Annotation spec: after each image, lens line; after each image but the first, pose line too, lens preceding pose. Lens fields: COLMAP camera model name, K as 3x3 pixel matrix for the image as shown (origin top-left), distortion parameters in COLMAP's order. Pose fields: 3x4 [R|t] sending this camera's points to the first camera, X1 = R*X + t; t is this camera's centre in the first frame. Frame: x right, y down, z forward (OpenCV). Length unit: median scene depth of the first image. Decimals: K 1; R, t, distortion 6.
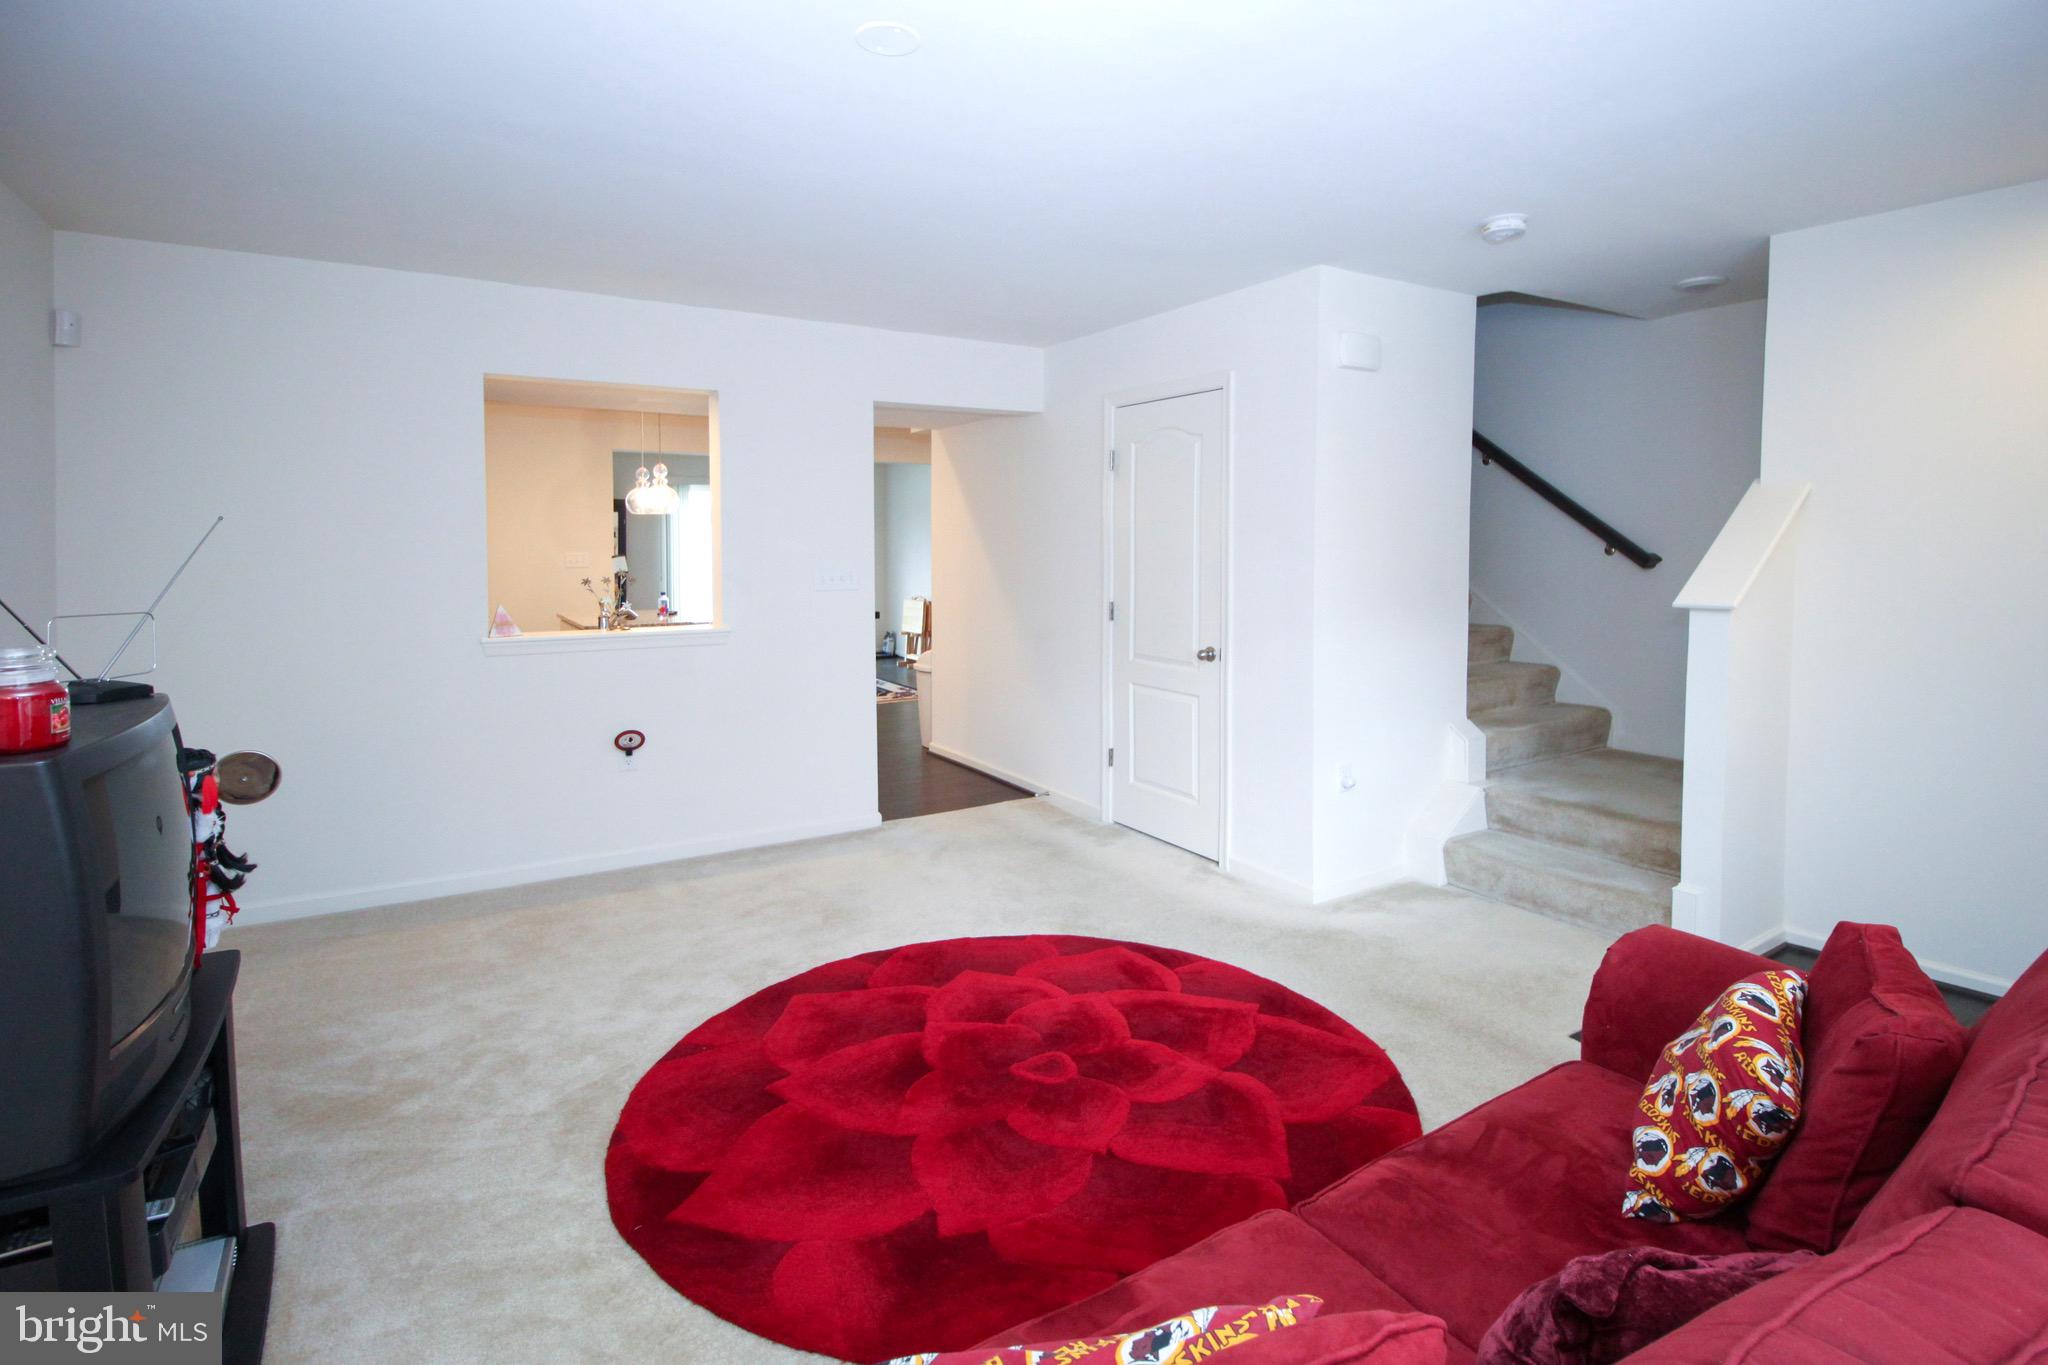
lens RADIAL K [[925.2, 0, 1011.0], [0, 925.2, 683.0], [0, 0, 1]] dist [-0.039640, -0.001616]
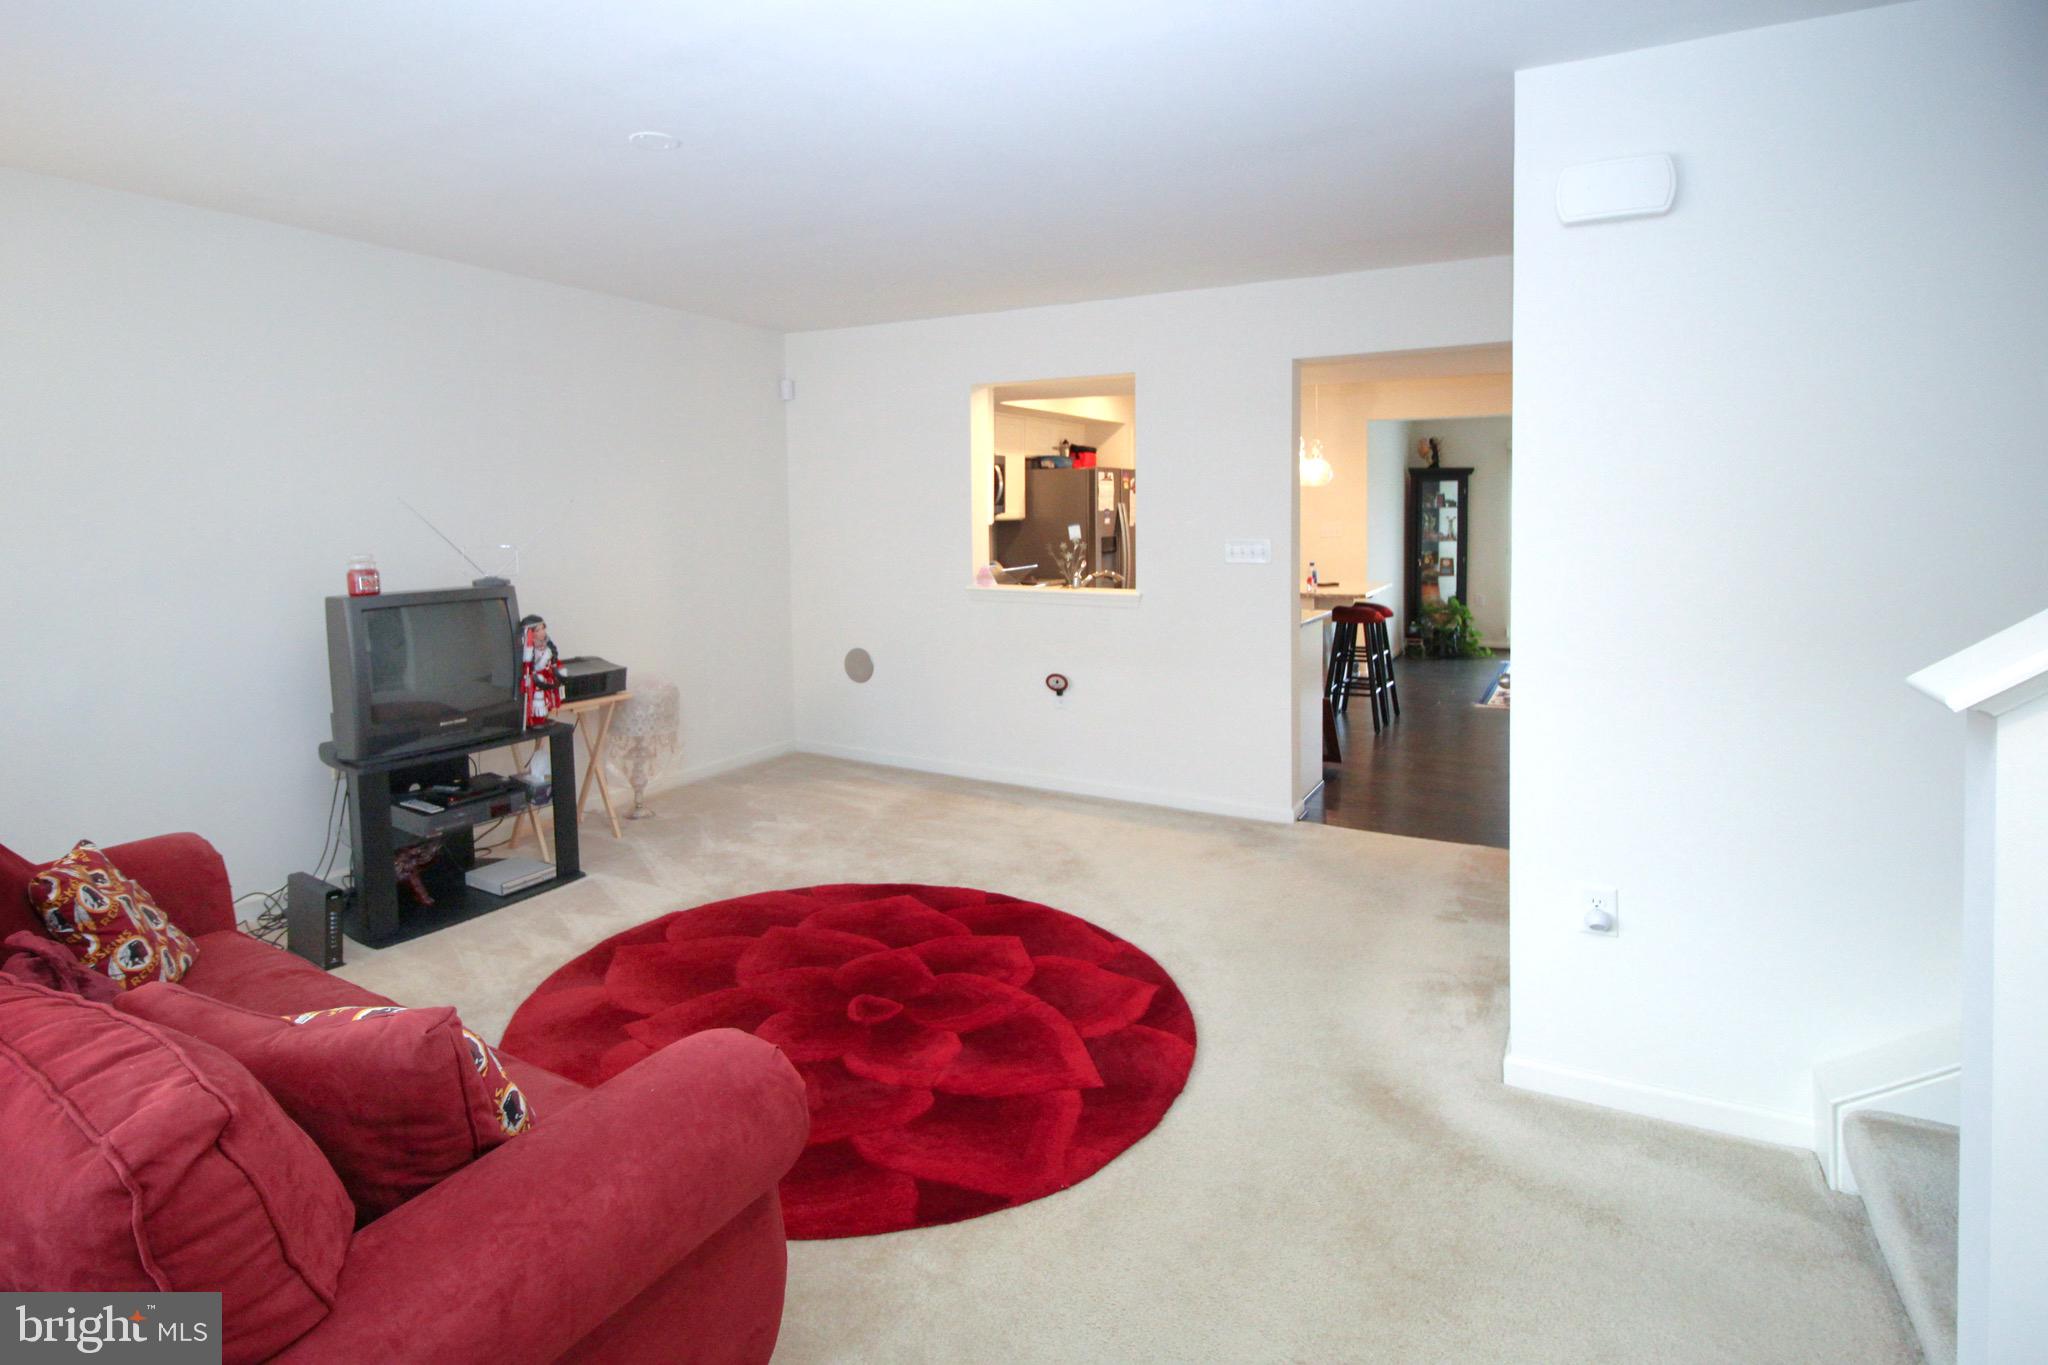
lens RADIAL K [[925.2, 0, 1014.4], [0, 925.2, 694.9], [0, 0, 1]] dist [-0.039640, -0.001616]
pose [[0.519115, 0.157669, -0.840036, 0.851636], [-0.120552, 0.986519, 0.110666, -0.072402], [0.846160, 0.043820, 0.531124, 0.483941]]
